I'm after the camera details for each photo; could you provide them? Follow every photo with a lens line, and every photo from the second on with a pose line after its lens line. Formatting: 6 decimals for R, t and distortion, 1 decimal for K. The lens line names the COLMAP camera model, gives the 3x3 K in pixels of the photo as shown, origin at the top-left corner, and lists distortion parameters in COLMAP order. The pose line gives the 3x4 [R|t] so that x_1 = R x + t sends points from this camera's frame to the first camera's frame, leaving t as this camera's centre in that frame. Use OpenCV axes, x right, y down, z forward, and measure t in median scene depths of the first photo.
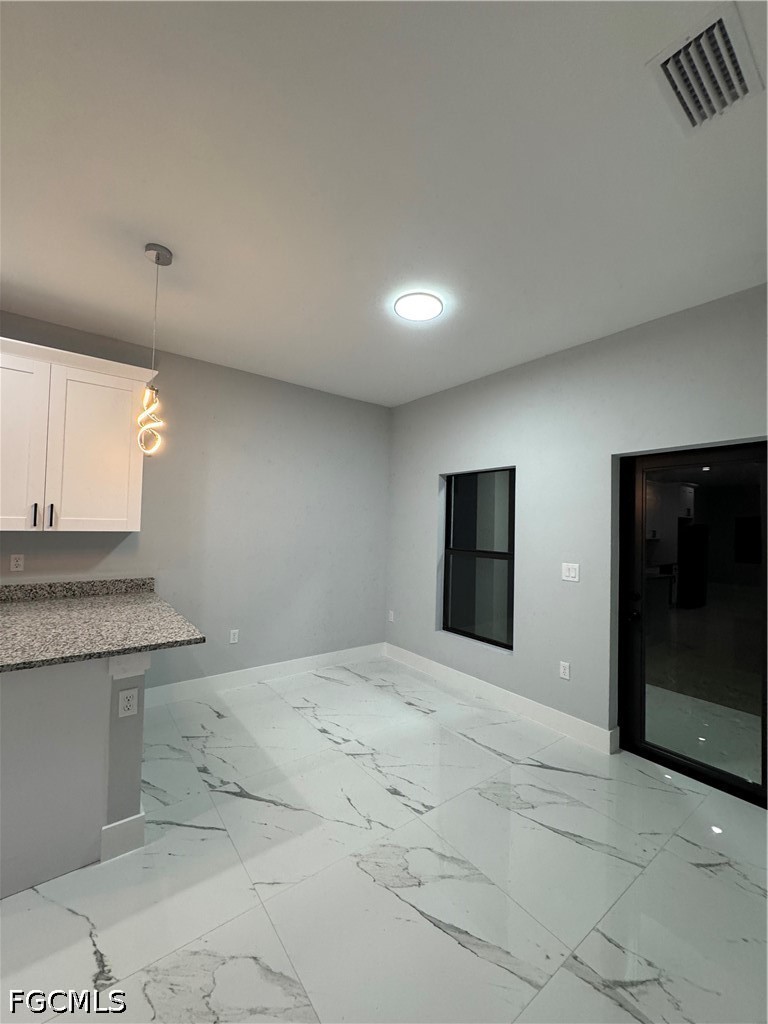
lens RADIAL K [[409.0, 0, 384.0], [0, 409.0, 512.0], [0, 0, 1]] dist [-0.001837, 0.000272]
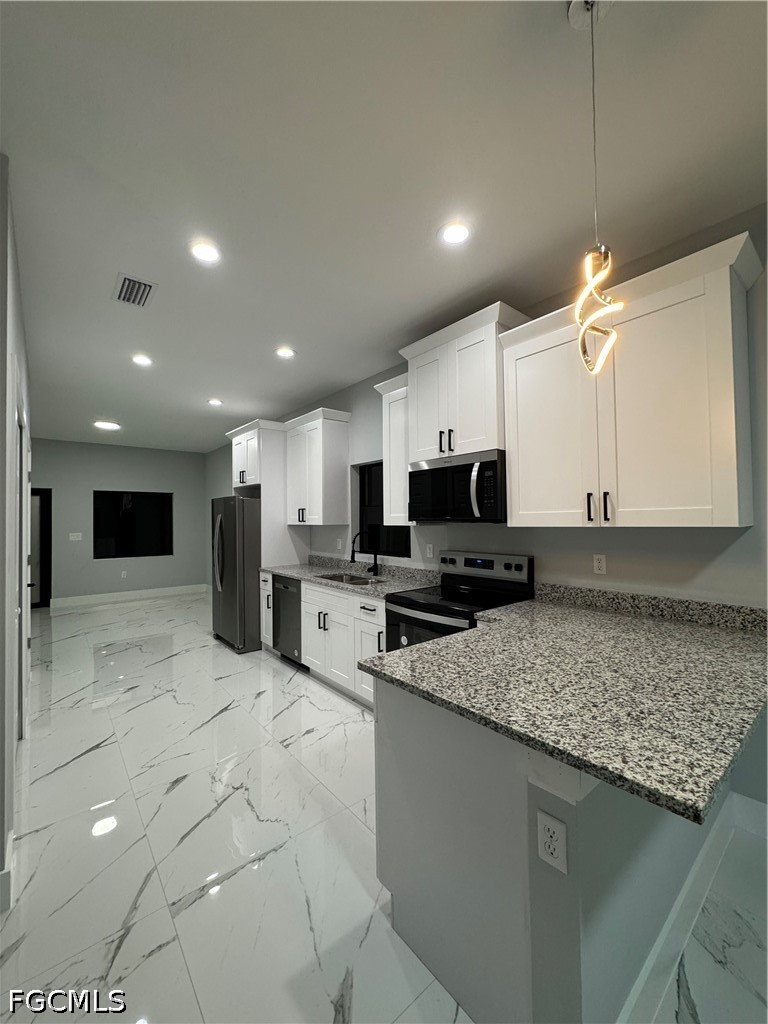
lens RADIAL K [[408.0, 0, 383.1], [0, 408.0, 512.3], [0, 0, 1]] dist [-0.003956, 0.000901]
pose [[0.037392, -0.046316, -0.998227, -0.067747], [0.043932, 0.998036, -0.044662, 0.041647], [0.998334, -0.042184, 0.039354, 0.650239]]
